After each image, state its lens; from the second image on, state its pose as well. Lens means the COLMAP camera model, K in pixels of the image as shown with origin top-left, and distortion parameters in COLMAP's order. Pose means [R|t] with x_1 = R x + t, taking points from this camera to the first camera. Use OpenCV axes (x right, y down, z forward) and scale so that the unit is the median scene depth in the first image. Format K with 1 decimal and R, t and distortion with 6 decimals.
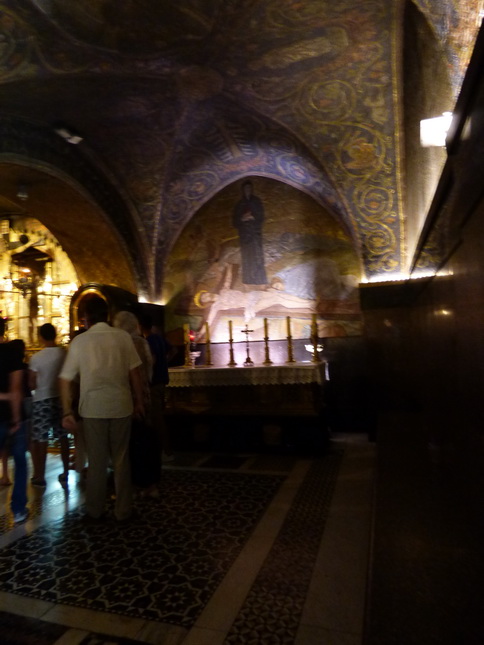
lens RADIAL K [[413.1, 0, 238.3], [0, 413.1, 321.5], [0, 0, 1]] dist [-0.004903, -0.002821]
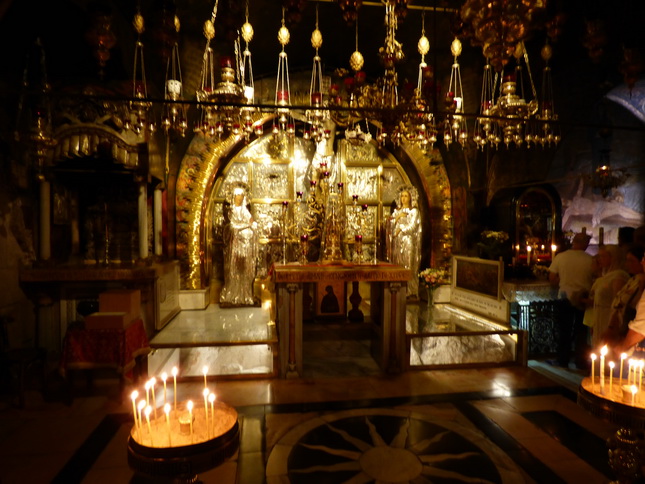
lens RADIAL K [[395.7, 0, 323.4], [0, 395.7, 242.5], [0, 0, 1]] dist [-0.009959, -0.001226]
pose [[0.873915, 0.028062, 0.485268, -1.184390], [-0.067421, 0.995680, 0.063841, 0.023701], [-0.481380, -0.088509, 0.872032, 0.414090]]
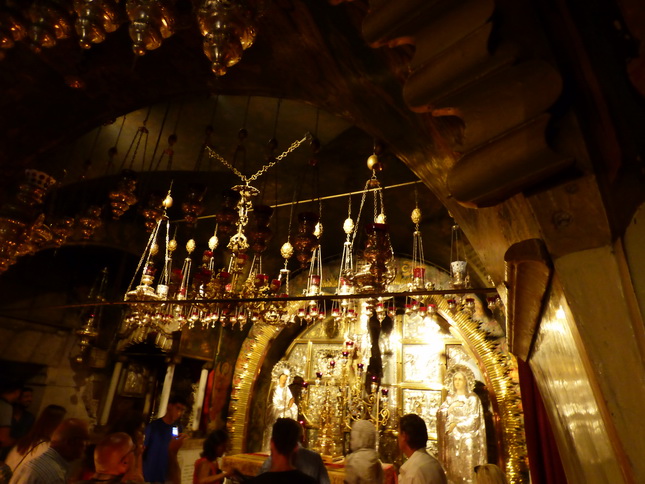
lens RADIAL K [[395.7, 0, 330.0], [0, 395.7, 241.0], [0, 0, 1]] dist [-0.009959, -0.001226]
pose [[0.993403, 0.074173, -0.087455, -0.724077], [-0.098655, 0.941569, -0.322049, -0.024667], [0.058458, 0.328552, 0.942675, 0.311612]]
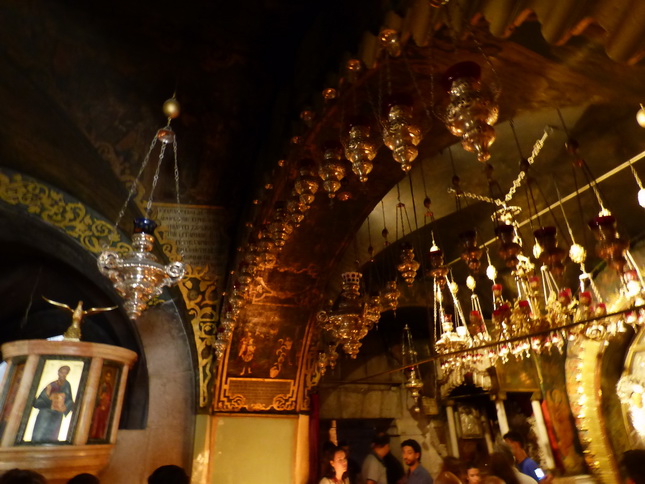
lens RADIAL K [[395.7, 0, 321.7], [0, 395.7, 242.8], [0, 0, 1]] dist [-0.009959, -0.001226]
pose [[0.695632, -0.298057, -0.653650, -0.729646], [0.045872, 0.926443, -0.373629, -0.031265], [0.716933, 0.229924, 0.658136, 0.278435]]
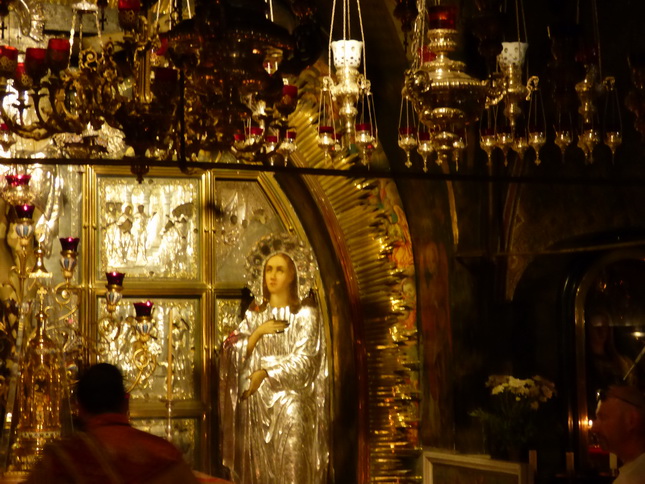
lens RADIAL K [[1640.6, 0, 318.2], [0, 1640.6, 242.7], [0, 0, 1]] dist [0.305123, 0.000000]
pose [[0.797938, 0.074886, 0.598070, -1.317648], [-0.060415, 0.997192, -0.044255, -0.007710], [-0.599704, -0.000819, 0.800221, 0.072545]]
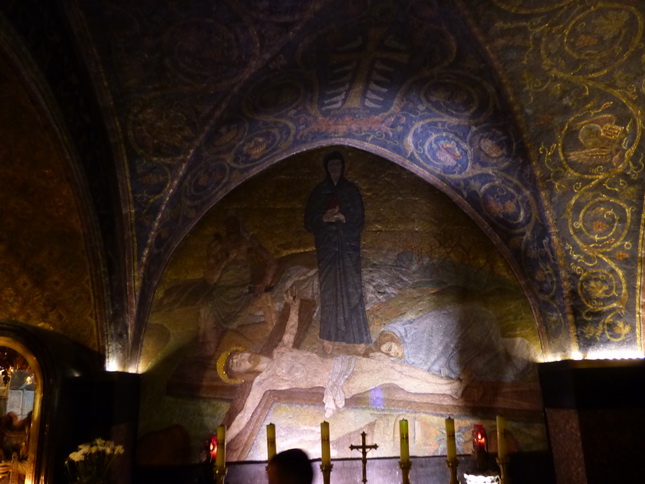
lens RADIAL K [[556.4, 0, 323.5], [0, 556.4, 243.3], [0, 0, 1]] dist [0.009210, -0.011239]
pose [[0.923086, 0.119189, 0.365659, -0.261333], [-0.039388, 0.975065, -0.218397, -0.058206], [-0.382571, 0.187197, 0.904763, 0.359245]]
